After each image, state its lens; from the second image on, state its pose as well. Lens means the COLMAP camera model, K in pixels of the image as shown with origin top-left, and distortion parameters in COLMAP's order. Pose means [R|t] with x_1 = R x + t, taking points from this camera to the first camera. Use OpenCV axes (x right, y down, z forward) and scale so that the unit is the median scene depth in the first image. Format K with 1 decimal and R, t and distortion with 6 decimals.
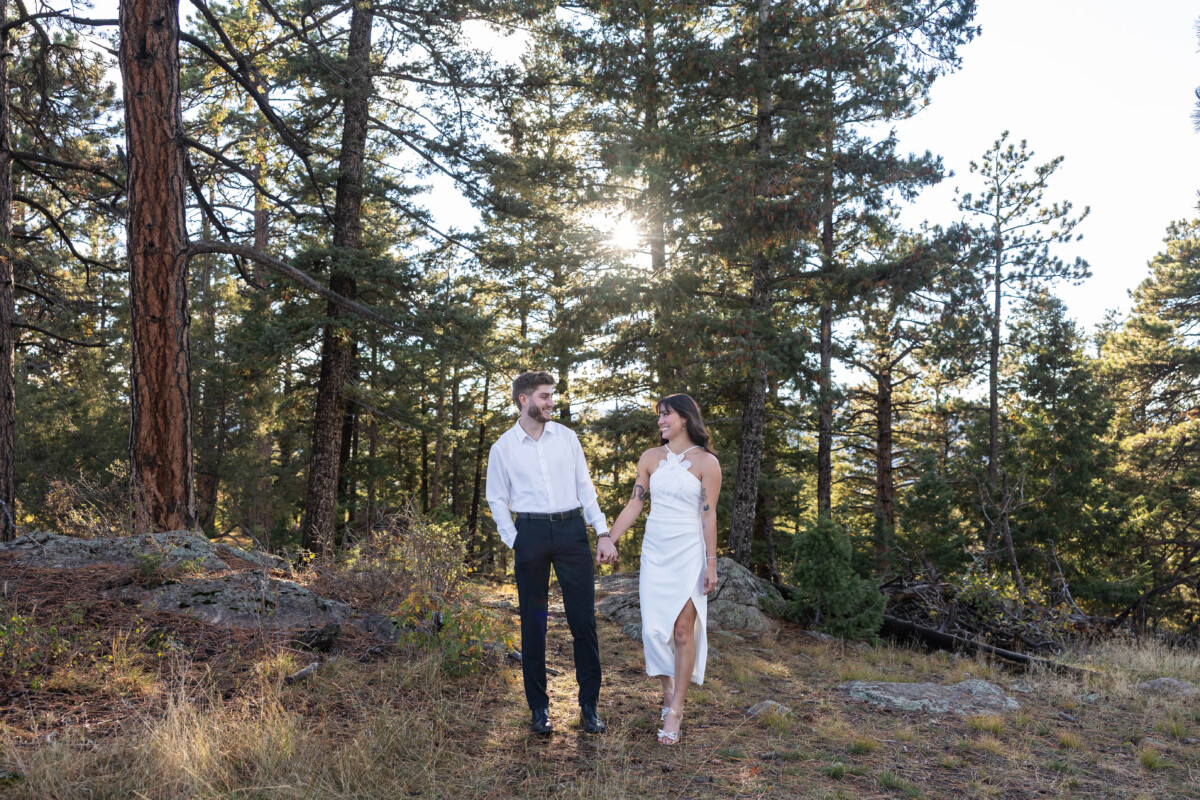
lens RADIAL K [[934.6, 0, 605.2], [0, 934.6, 394.7], [0, 0, 1]] dist [0.005114, 0.003619]
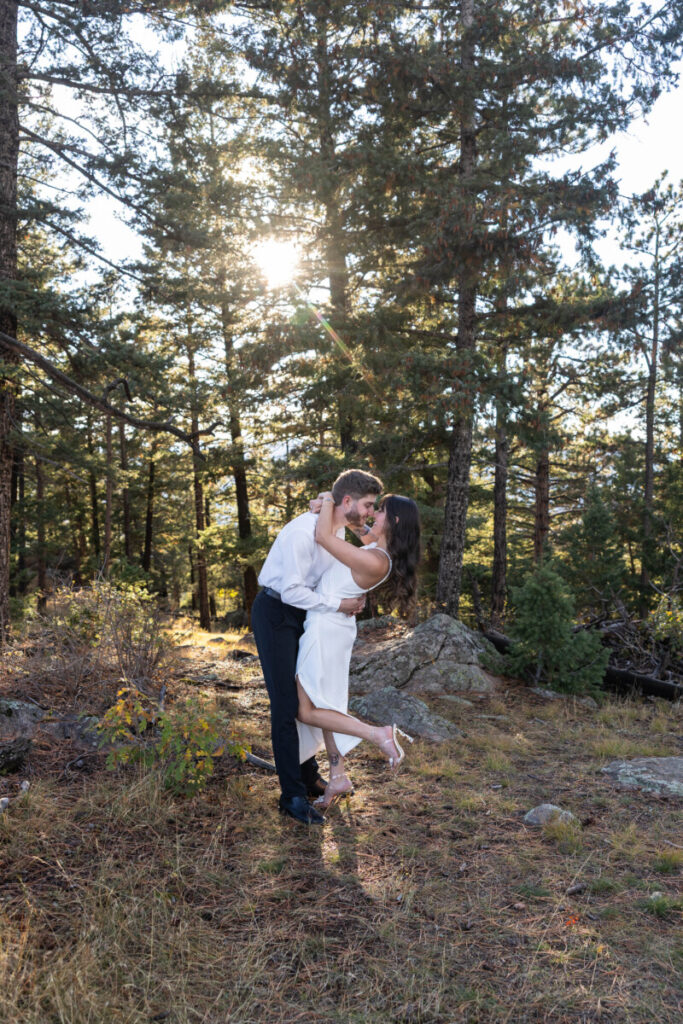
lens RADIAL K [[797.5, 0, 341.5], [0, 797.5, 512.0], [0, 0, 1]] dist [0.005114, 0.003619]
pose [[0.991514, -0.027187, 0.127129, -0.053930], [0.012291, 0.993112, 0.116520, -0.018282], [-0.129421, -0.113969, 0.985018, 0.163703]]
